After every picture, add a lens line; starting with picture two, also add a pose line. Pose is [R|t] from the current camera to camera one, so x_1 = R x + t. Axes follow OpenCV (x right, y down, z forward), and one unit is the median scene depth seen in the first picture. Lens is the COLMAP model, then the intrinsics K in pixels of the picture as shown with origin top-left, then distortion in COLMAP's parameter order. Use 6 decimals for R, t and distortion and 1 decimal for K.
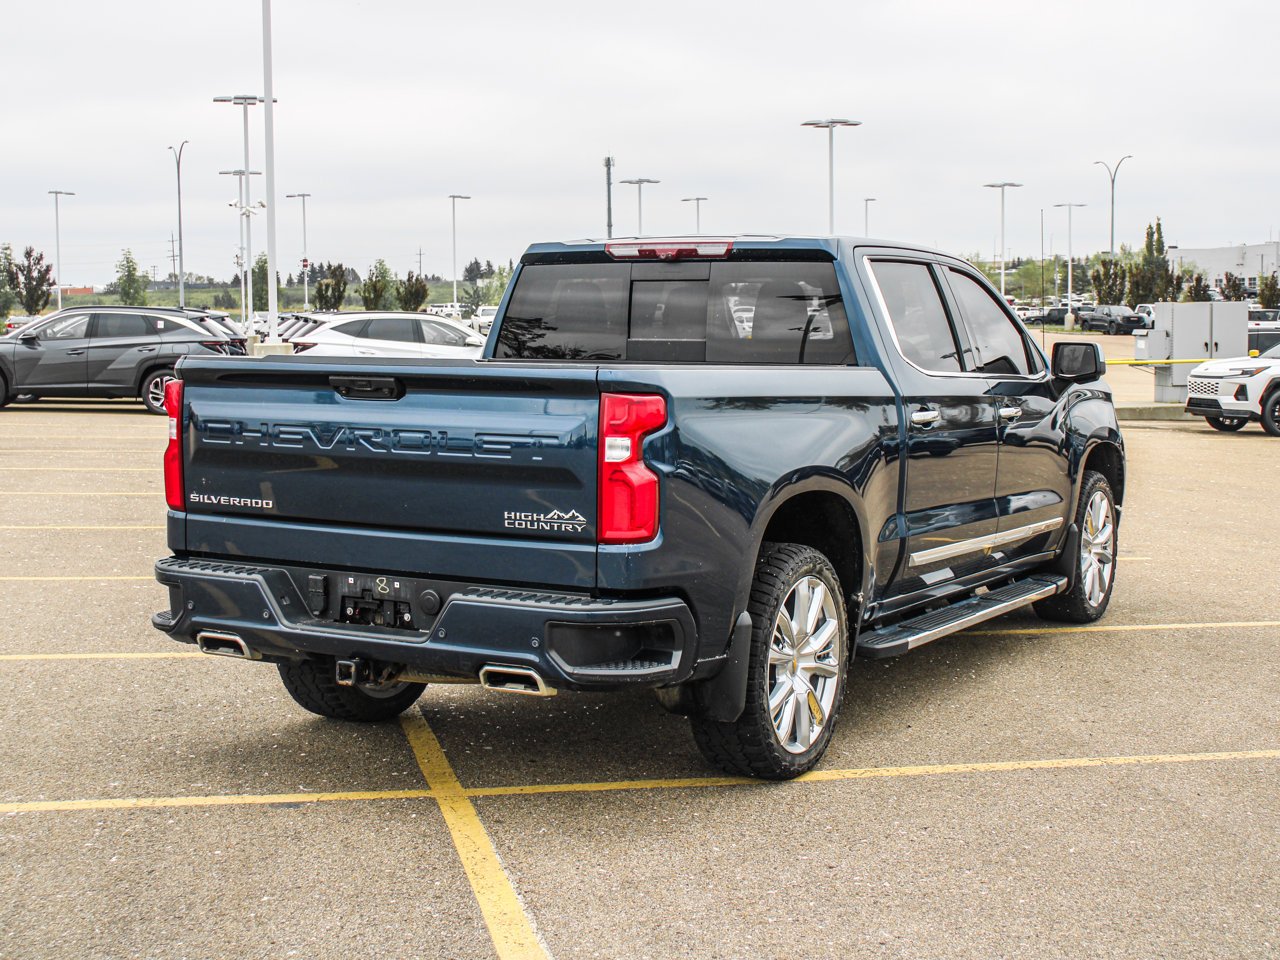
lens RADIAL K [[1803.6, 0, 640.0], [0, 1803.6, 480.0], [0, 0, 1]] dist [0.010115, 0.036134]
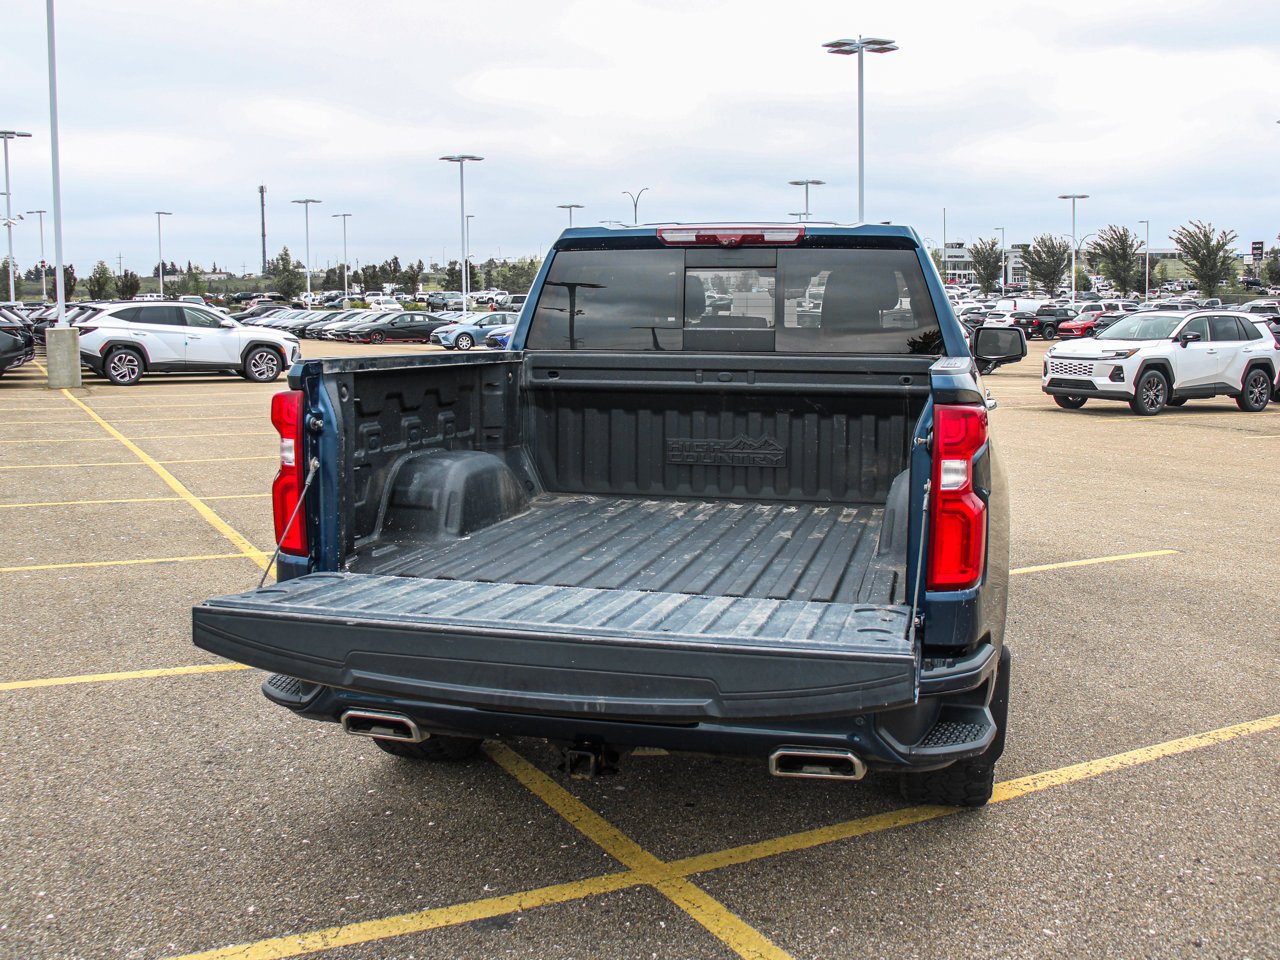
lens RADIAL K [[1287.7, 0, 644.4], [0, 1287.7, 453.1], [0, 0, 1]] dist [-0.161647, 0.141522]
pose [[0.963445, -0.033985, 0.265743, -0.262634], [0.026388, 0.999136, 0.032107, -0.042903], [-0.266605, -0.023921, 0.963509, 0.432821]]
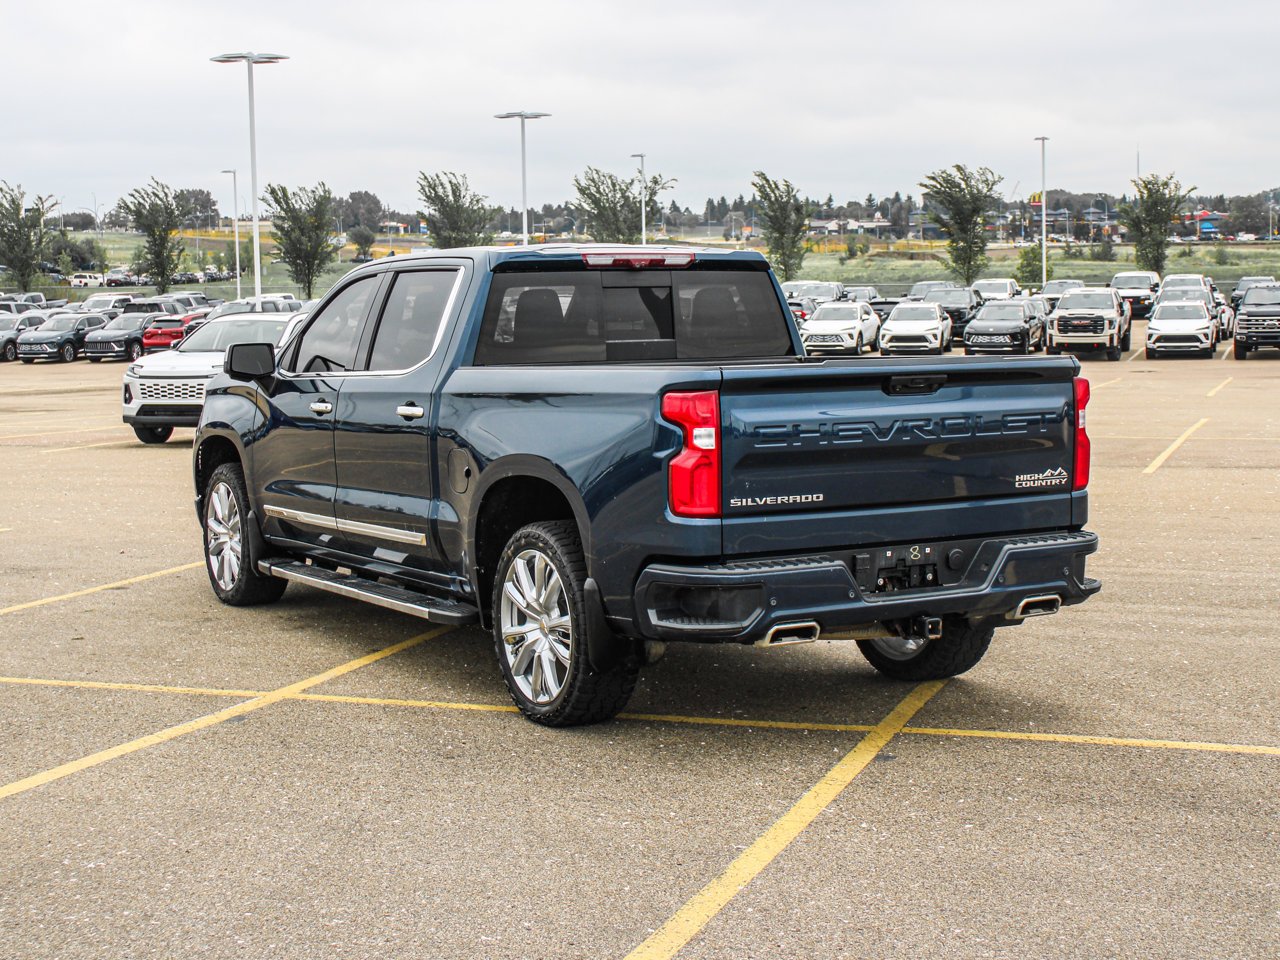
lens RADIAL K [[1928.3, 0, 640.0], [0, 1928.3, 480.0], [0, 0, 1]] dist [-0.003620, -0.025612]
pose [[0.519475, -0.091635, 0.849558, -1.236288], [0.090586, 0.994536, 0.051883, -0.066670], [-0.849670, 0.050007, 0.524938, 0.470601]]
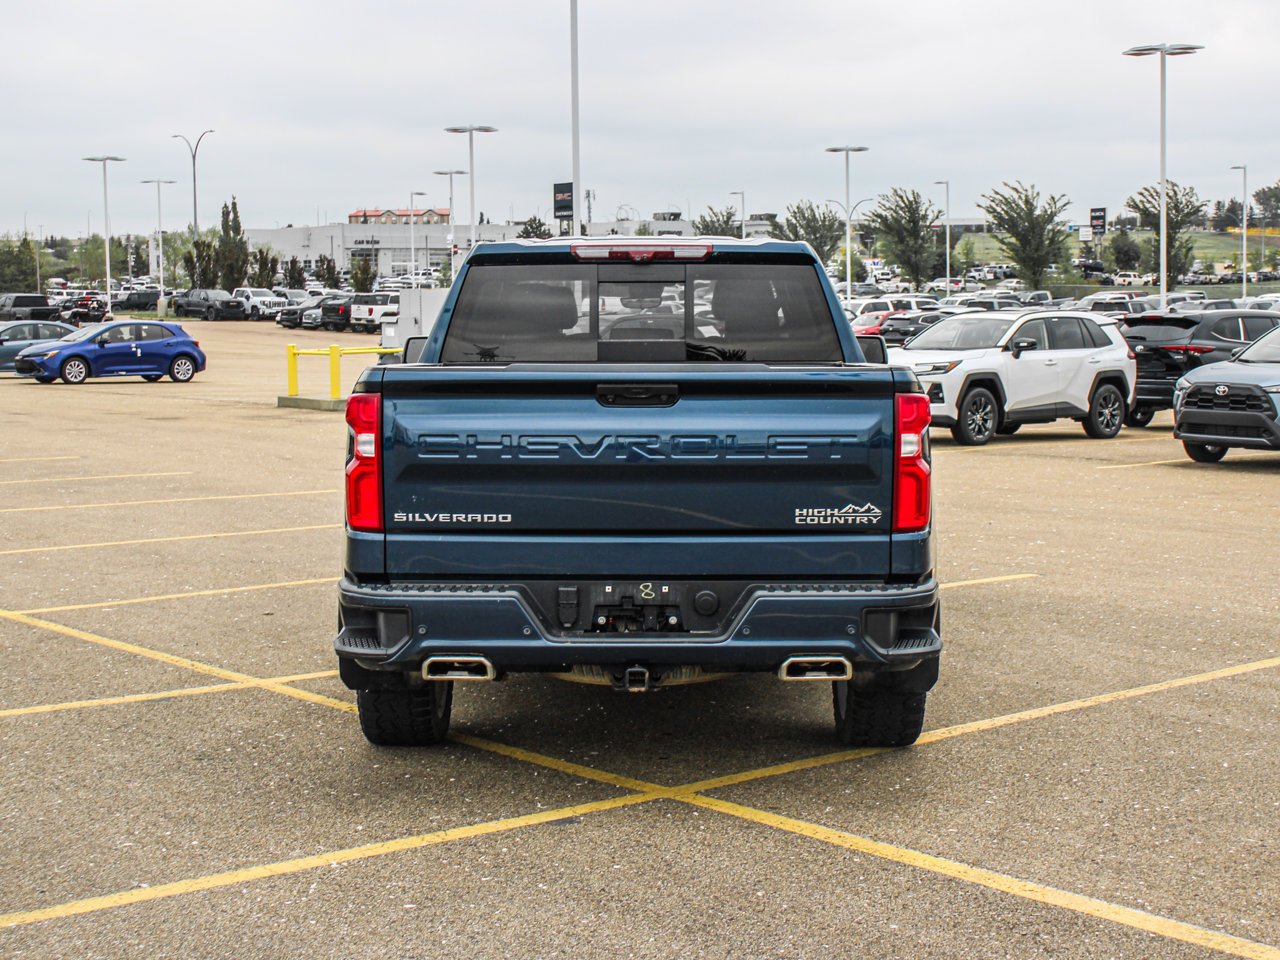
lens RADIAL K [[1941.6, 0, 663.3], [0, 1941.6, 479.1], [0, 0, 1]] dist [-0.009636, -0.003976]
pose [[0.875077, -0.050084, 0.481384, -0.623683], [0.049360, 0.998680, 0.014175, -0.017915], [-0.481459, 0.011357, 0.876395, 0.044329]]
